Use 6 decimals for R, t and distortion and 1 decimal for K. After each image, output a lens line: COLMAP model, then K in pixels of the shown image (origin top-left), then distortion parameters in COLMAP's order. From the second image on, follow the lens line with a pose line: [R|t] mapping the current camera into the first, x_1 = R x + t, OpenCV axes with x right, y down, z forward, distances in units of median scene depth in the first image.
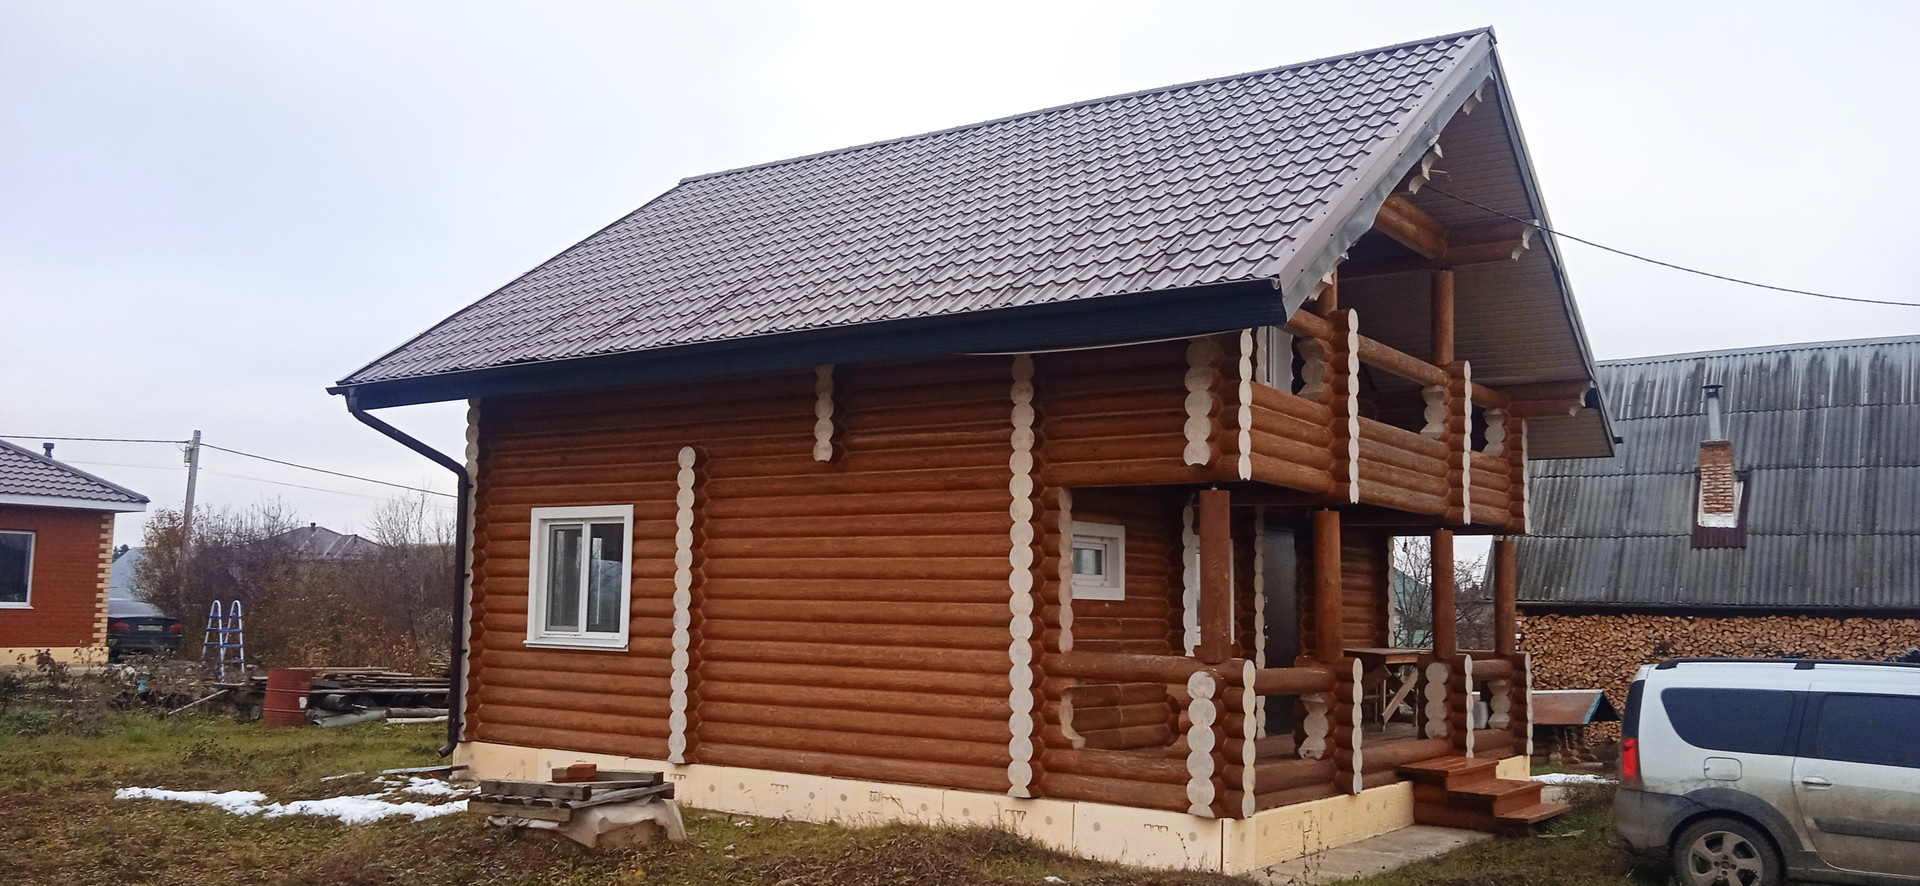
lens RADIAL K [[1653.6, 0, 929.8], [0, 1653.6, 424.9], [0, 0, 1]] dist [0.032636, -0.033465]
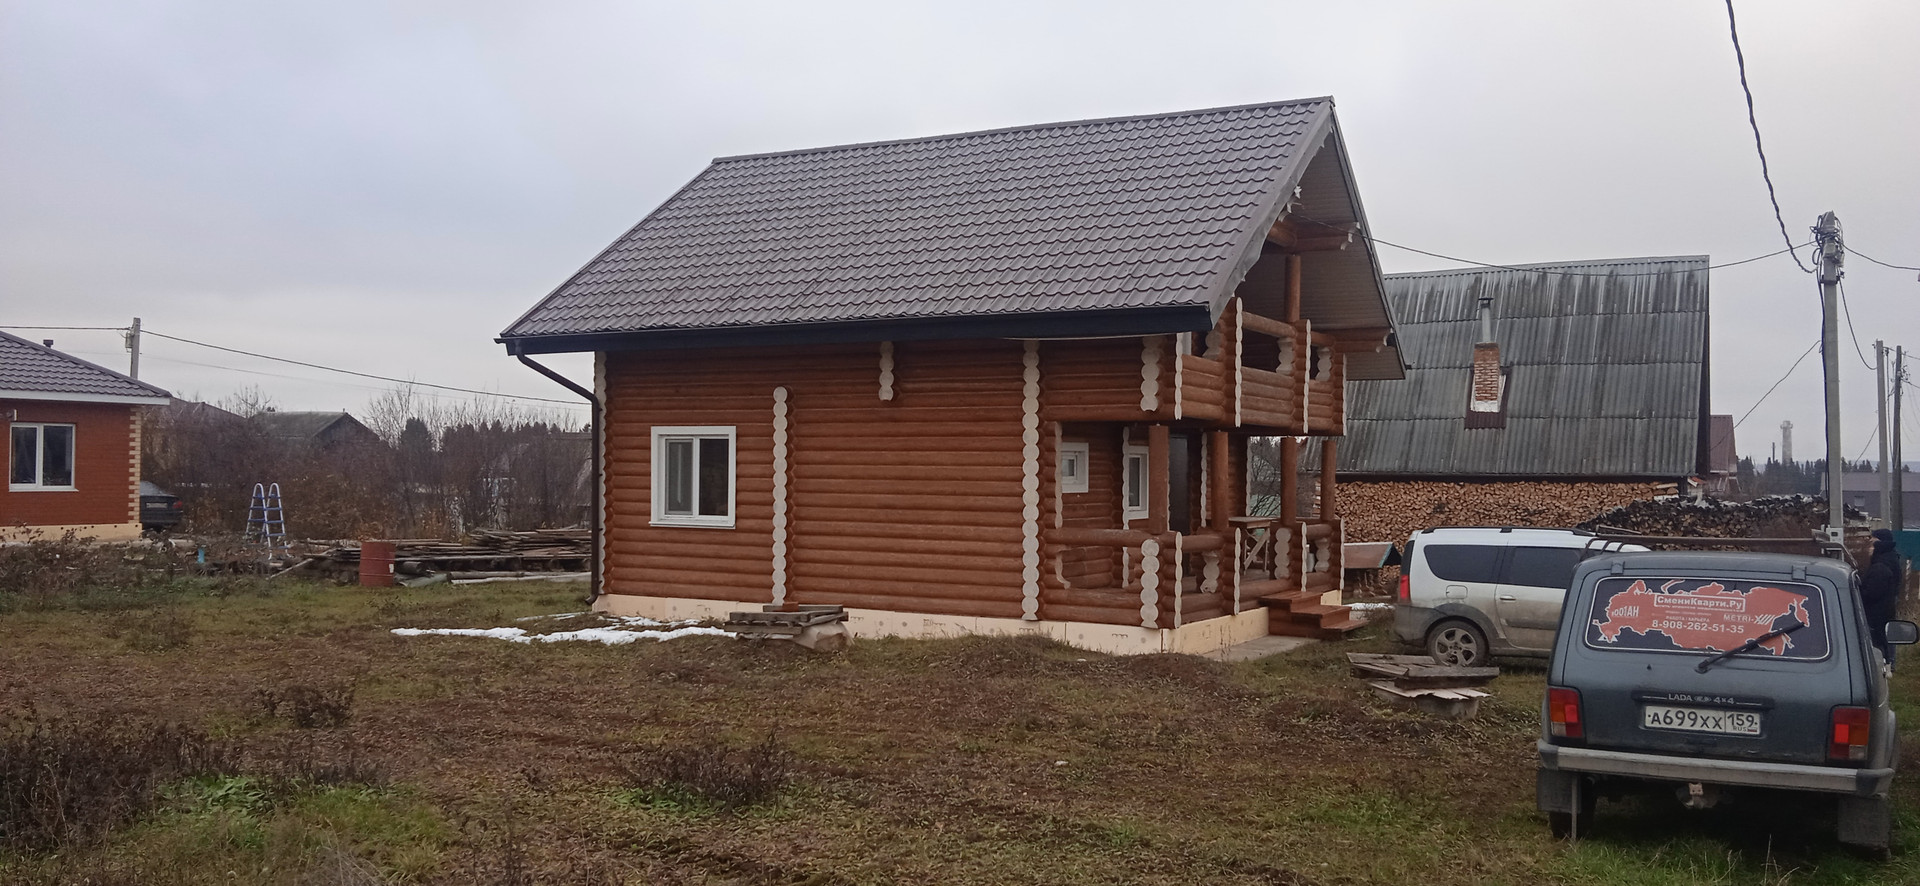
lens RADIAL K [[1653.6, 0, 956.1], [0, 1653.6, 450.7], [0, 0, 1]] dist [0.032636, -0.033465]
pose [[0.992658, -0.008744, 0.120638, -0.166257], [-0.003615, 0.994793, 0.101851, -0.076592], [-0.120901, -0.101540, 0.987458, -0.424679]]
